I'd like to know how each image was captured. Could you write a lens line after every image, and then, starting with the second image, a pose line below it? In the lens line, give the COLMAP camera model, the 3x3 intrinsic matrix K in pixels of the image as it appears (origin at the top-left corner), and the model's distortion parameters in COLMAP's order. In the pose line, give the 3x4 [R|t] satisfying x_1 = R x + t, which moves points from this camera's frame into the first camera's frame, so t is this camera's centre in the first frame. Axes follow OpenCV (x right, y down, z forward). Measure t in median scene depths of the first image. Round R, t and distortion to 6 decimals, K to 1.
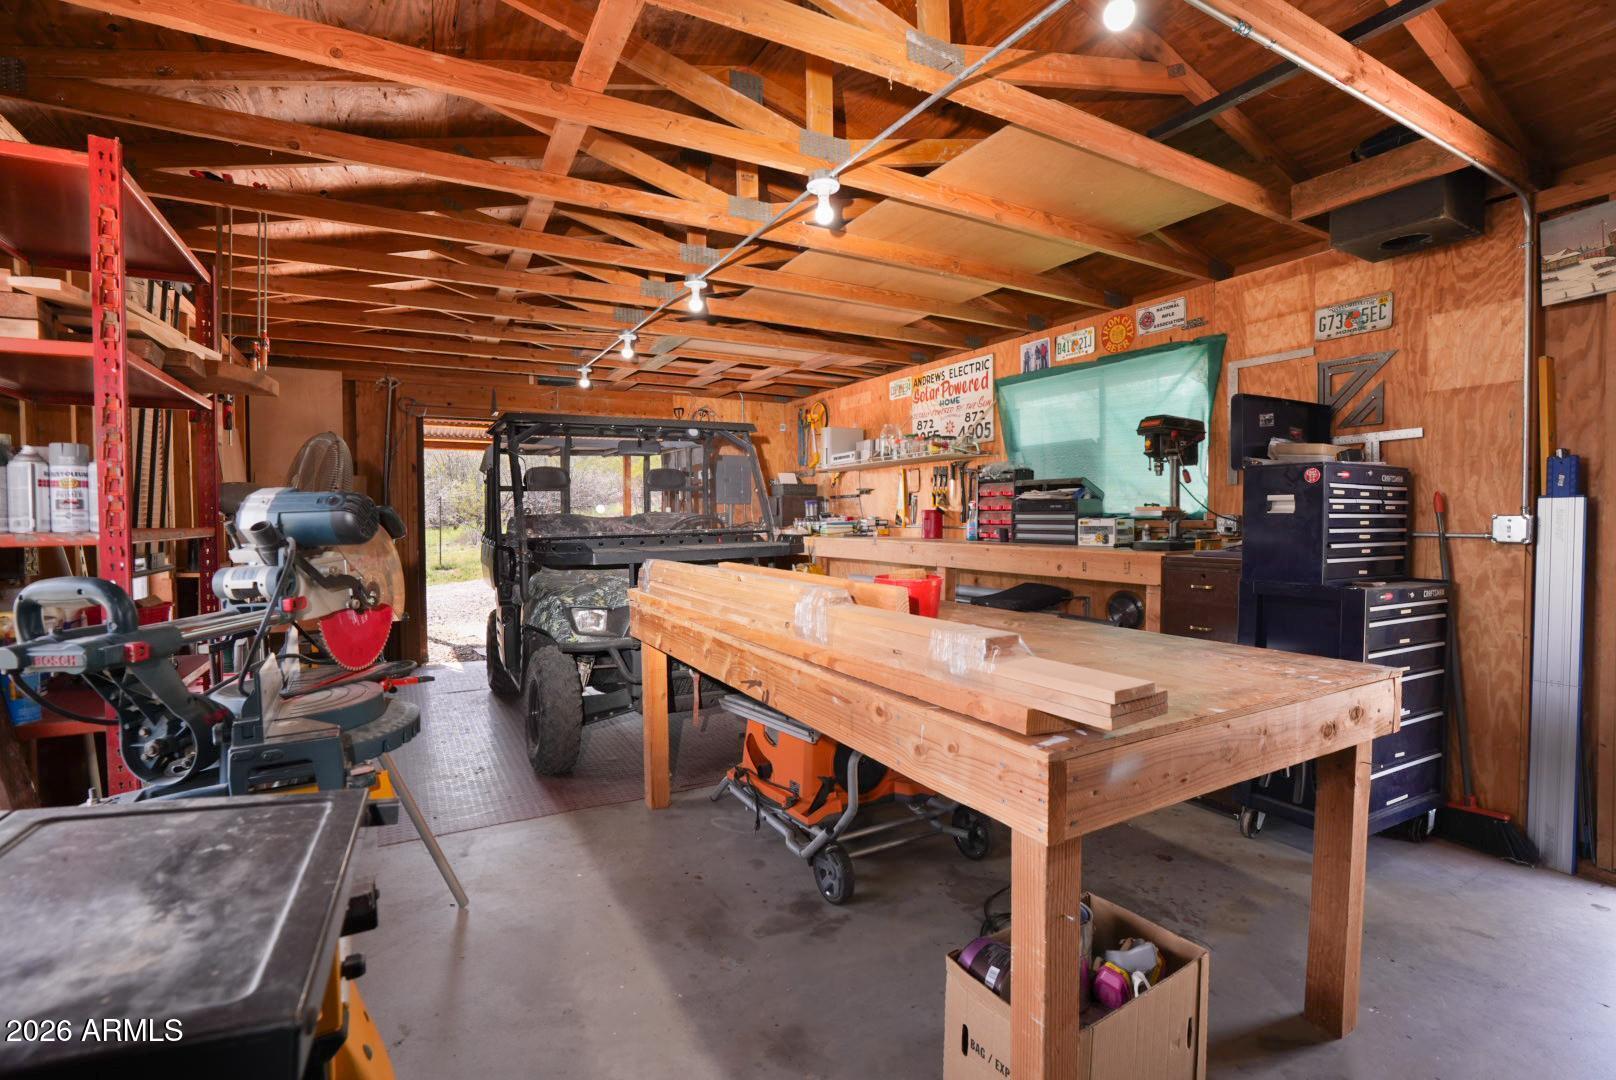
lens RADIAL K [[736.4, 0, 801.3], [0, 736.4, 537.1], [0, 0, 1]] dist [-0.065685, 0.024557]
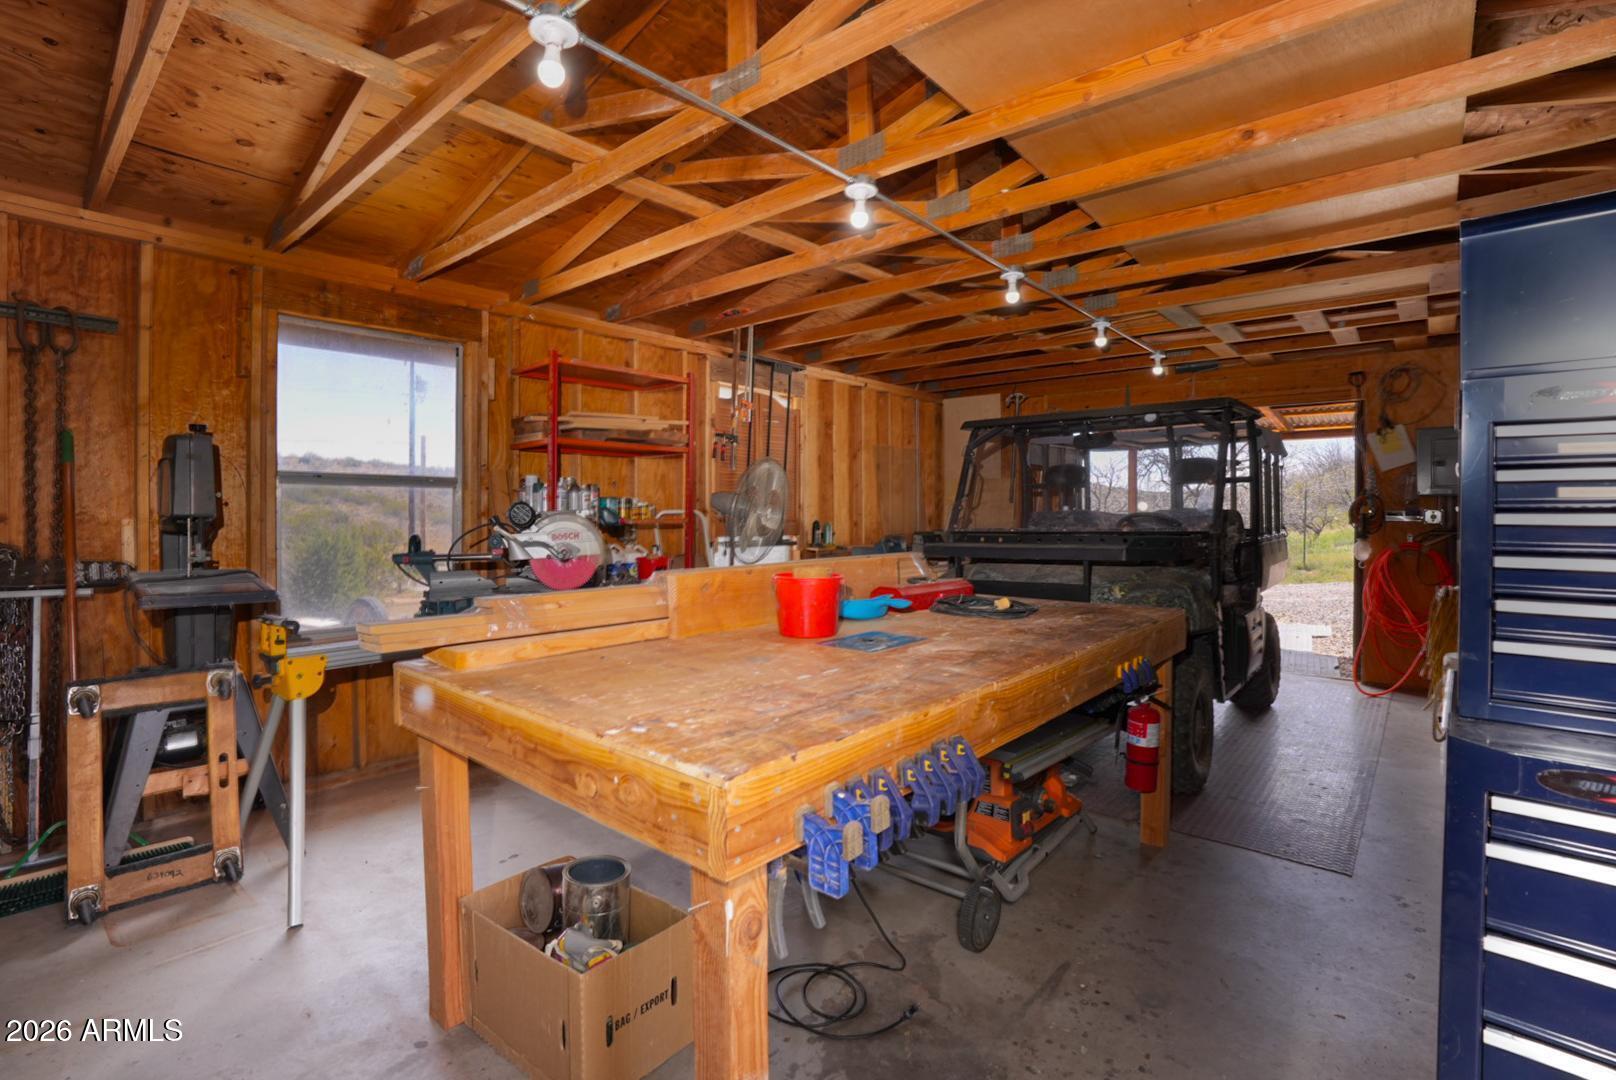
lens RADIAL K [[736.4, 0, 801.3], [0, 736.4, 537.1], [0, 0, 1]] dist [-0.065685, 0.024557]
pose [[0.352659, 0.040526, -0.934874, 0.530529], [-0.033754, 0.998962, 0.030572, -0.011670], [0.935143, 0.020774, 0.353661, 0.306755]]
